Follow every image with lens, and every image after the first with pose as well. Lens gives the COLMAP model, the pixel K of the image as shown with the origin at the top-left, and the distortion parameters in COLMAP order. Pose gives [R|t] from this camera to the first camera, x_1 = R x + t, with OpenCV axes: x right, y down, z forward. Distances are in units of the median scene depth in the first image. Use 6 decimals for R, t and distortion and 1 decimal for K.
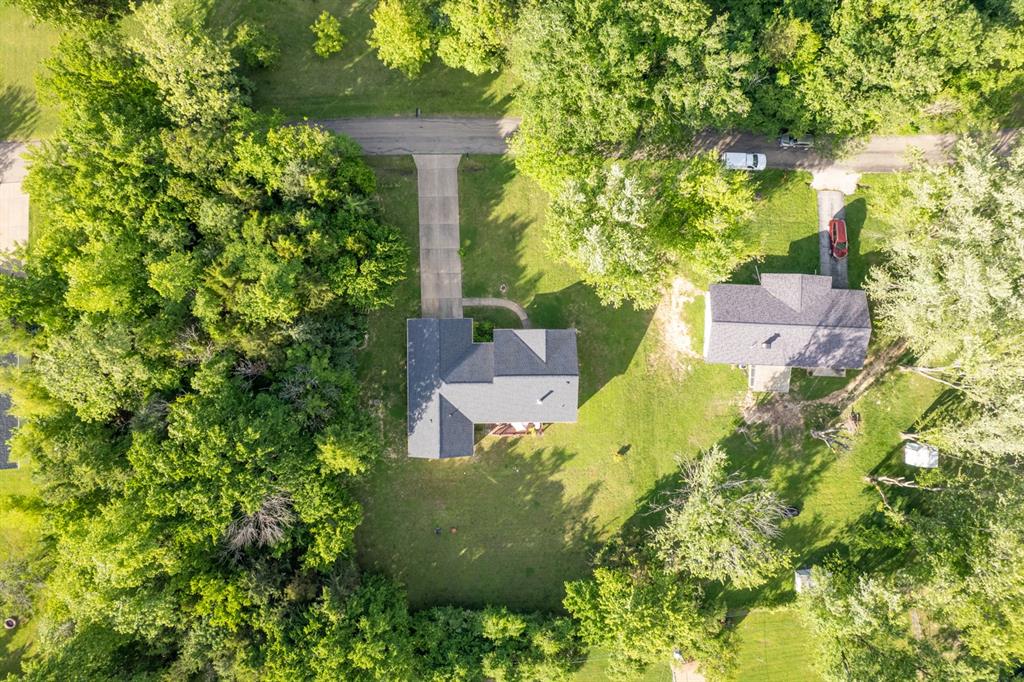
lens RADIAL K [[672.9, 0, 517.6], [0, 672.9, 346.0], [0, 0, 1]] dist [-0.033067, 0.005780]
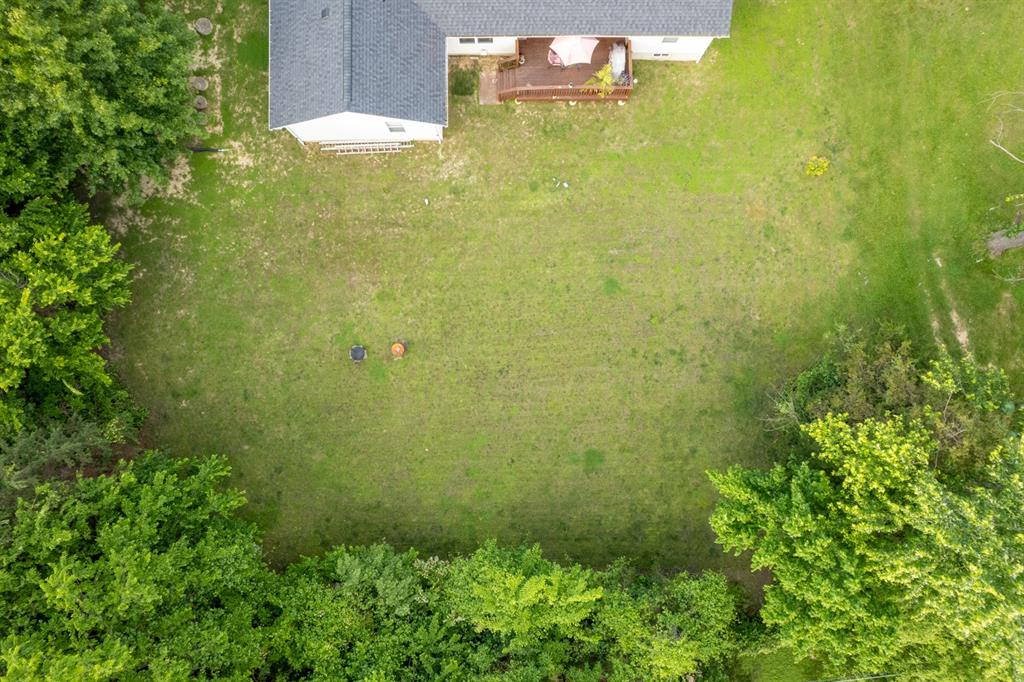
lens RADIAL K [[672.9, 0, 513.5], [0, 672.9, 336.9], [0, 0, 1]] dist [-0.033067, 0.005780]
pose [[1.000000, -0.000082, 0.000426, -0.030594], [0.000082, 1.000000, -0.000822, 0.281195], [-0.000426, 0.000822, 1.000000, 0.646920]]
